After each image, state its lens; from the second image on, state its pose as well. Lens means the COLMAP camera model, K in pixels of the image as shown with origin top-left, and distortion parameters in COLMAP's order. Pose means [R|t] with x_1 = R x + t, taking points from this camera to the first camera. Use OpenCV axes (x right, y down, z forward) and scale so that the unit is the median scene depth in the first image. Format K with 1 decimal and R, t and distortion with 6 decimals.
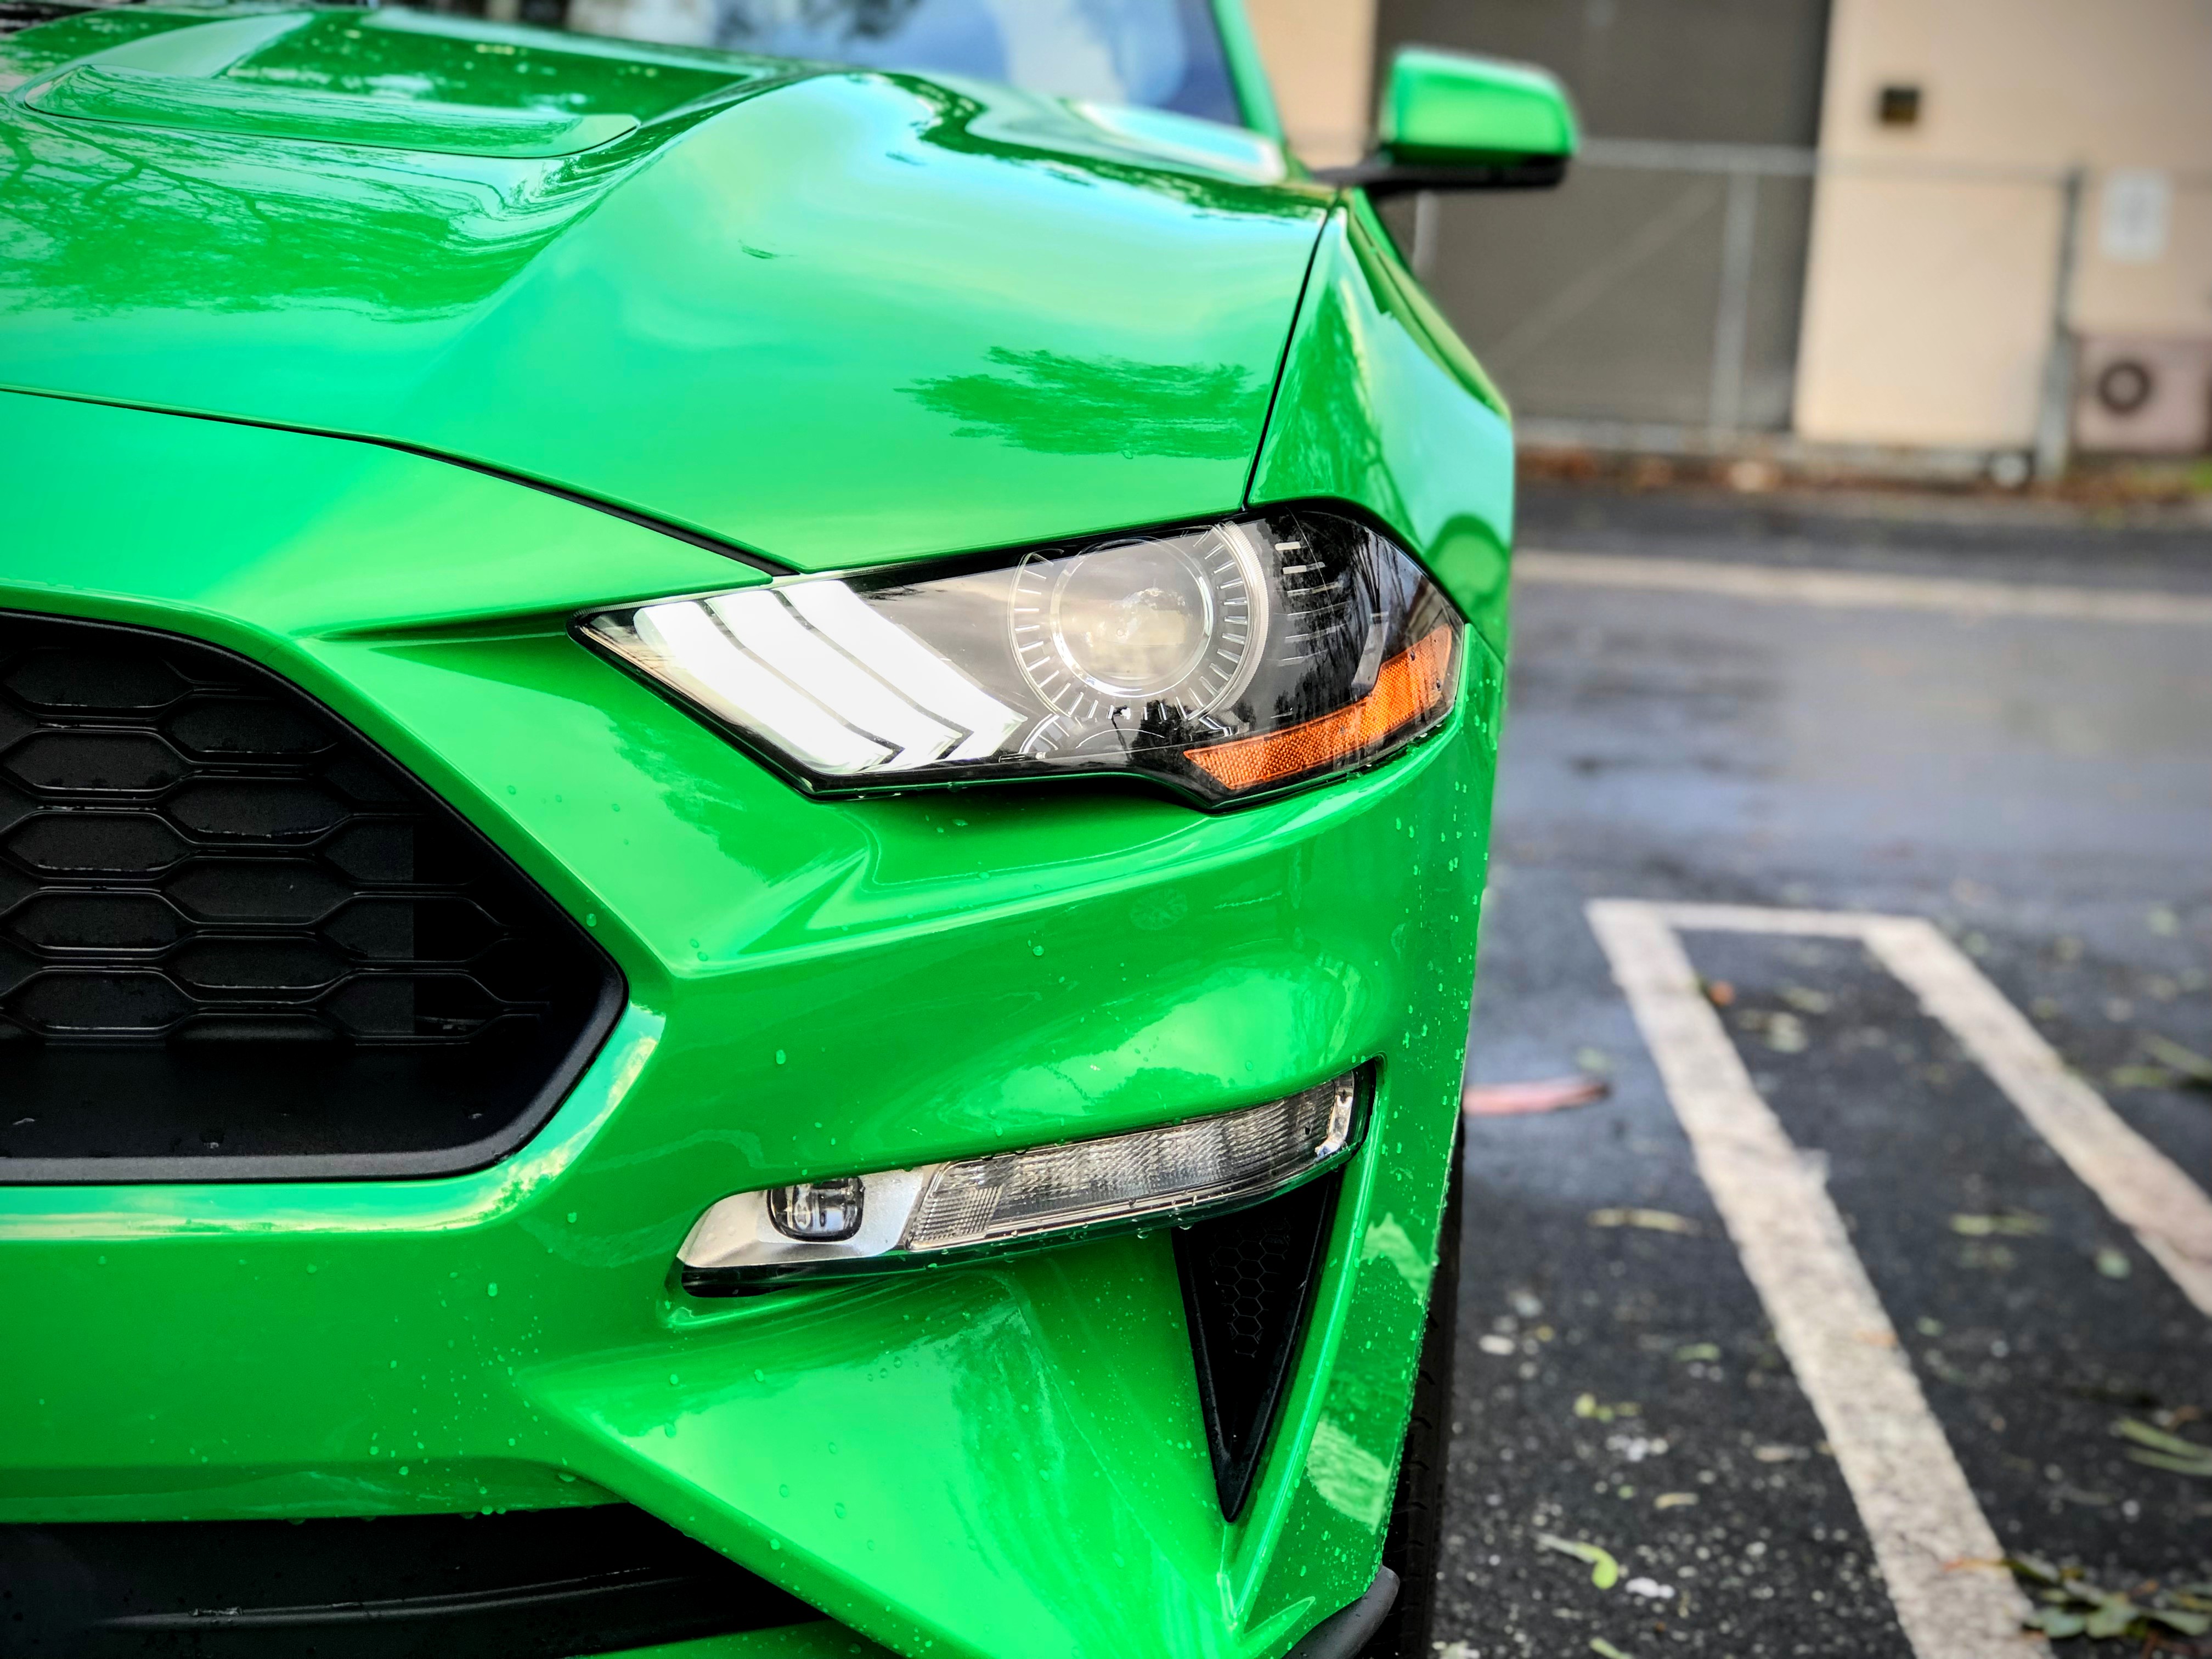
lens RADIAL K [[3773.8, 0, 1106.0], [0, 3773.8, 829.5], [0, 0, 1]] dist [0.119129, -0.157369]
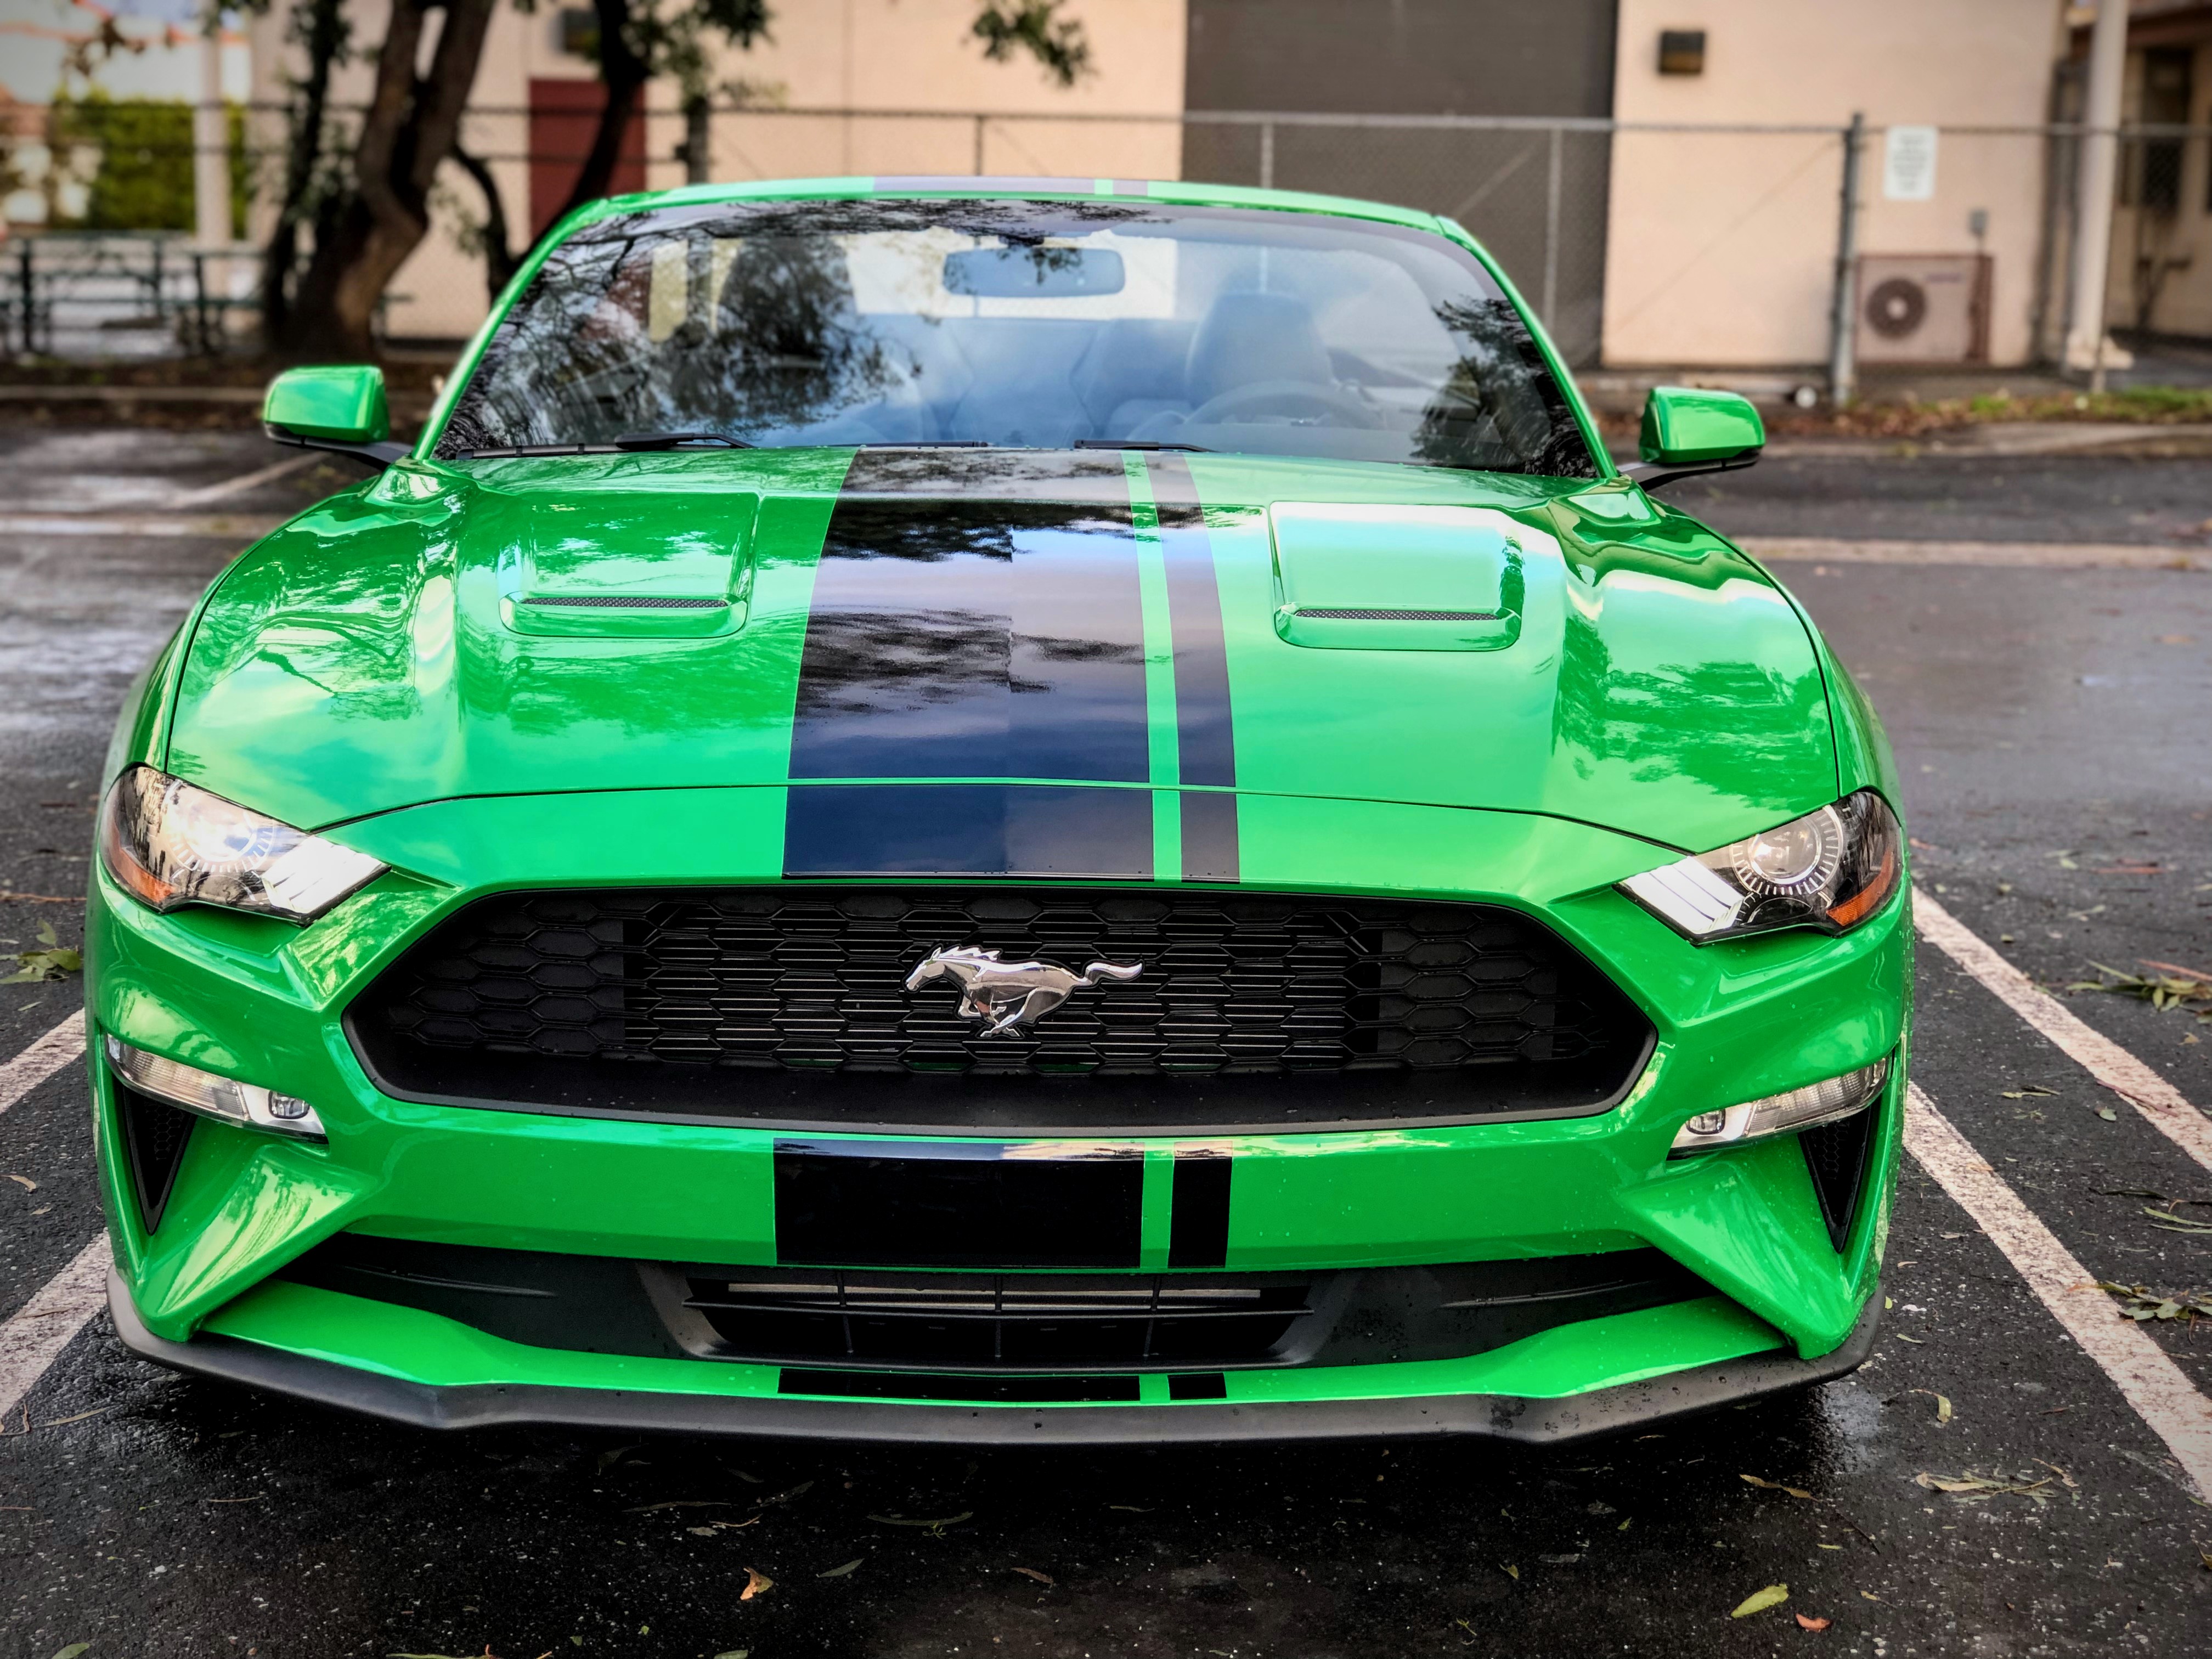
lens RADIAL K [[3630.7, 0, 1106.0], [0, 3630.7, 829.5], [0, 0, 1]] dist [0.017542, 0.142445]
pose [[0.997859, -0.045269, 0.047201, -0.299249], [0.044089, 0.998696, 0.025749, -0.084948], [-0.048305, -0.023613, 0.998553, -0.672096]]
